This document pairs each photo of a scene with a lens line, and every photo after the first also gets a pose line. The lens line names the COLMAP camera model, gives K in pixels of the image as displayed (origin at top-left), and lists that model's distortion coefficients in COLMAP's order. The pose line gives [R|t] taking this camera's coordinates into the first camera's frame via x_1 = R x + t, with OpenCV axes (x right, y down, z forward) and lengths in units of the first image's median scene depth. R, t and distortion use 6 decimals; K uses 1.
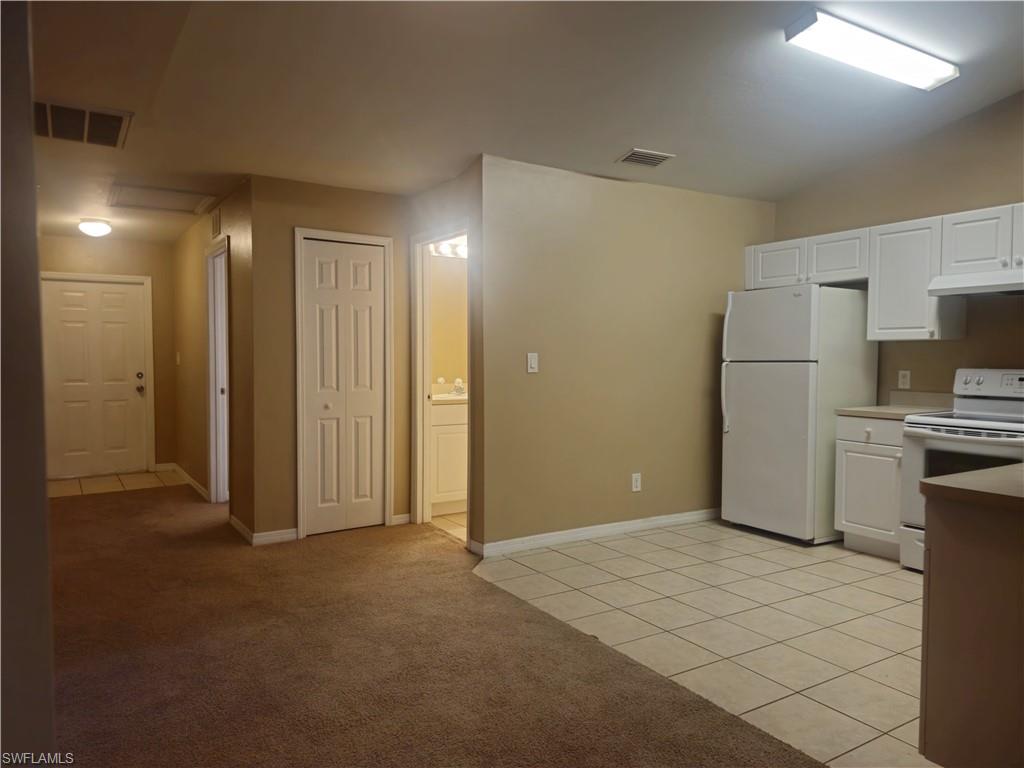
lens RADIAL K [[717.3, 0, 510.5], [0, 717.3, 385.9], [0, 0, 1]] dist [0.054002, -0.052450]
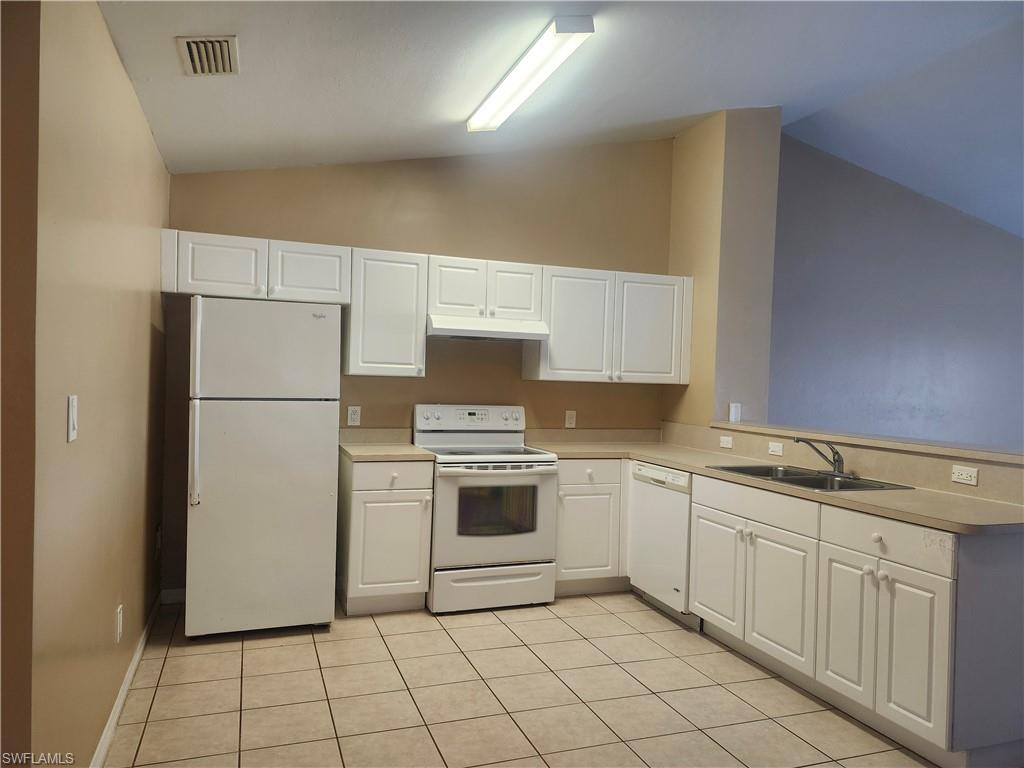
lens RADIAL K [[717.3, 0, 515.4], [0, 717.3, 381.2], [0, 0, 1]] dist [0.054002, -0.052450]
pose [[0.191436, 0.004918, 0.981493, -0.359597], [0.013586, 0.999878, -0.007660, -0.047776], [-0.981411, 0.014800, 0.191346, 0.675439]]
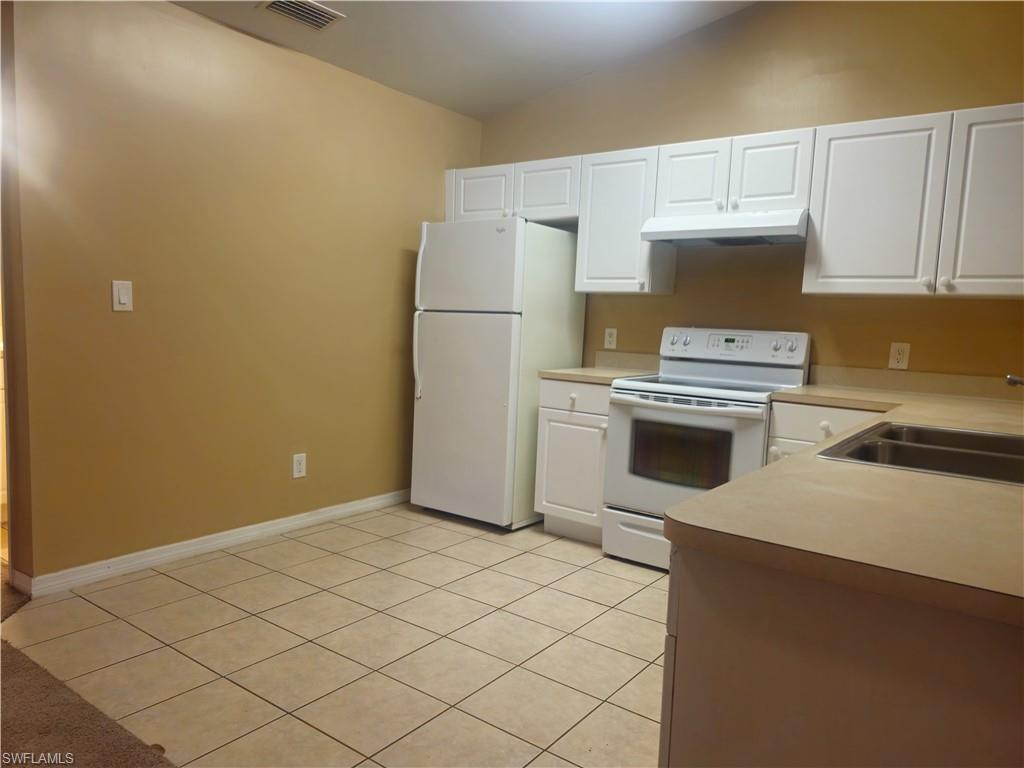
lens RADIAL K [[717.3, 0, 506.2], [0, 717.3, 401.2], [0, 0, 1]] dist [0.054002, -0.052450]
pose [[0.932487, -0.005193, 0.361166, 0.116199], [-0.023548, 0.996896, 0.075132, 0.005260], [-0.360435, -0.078564, 0.929470, 0.245715]]
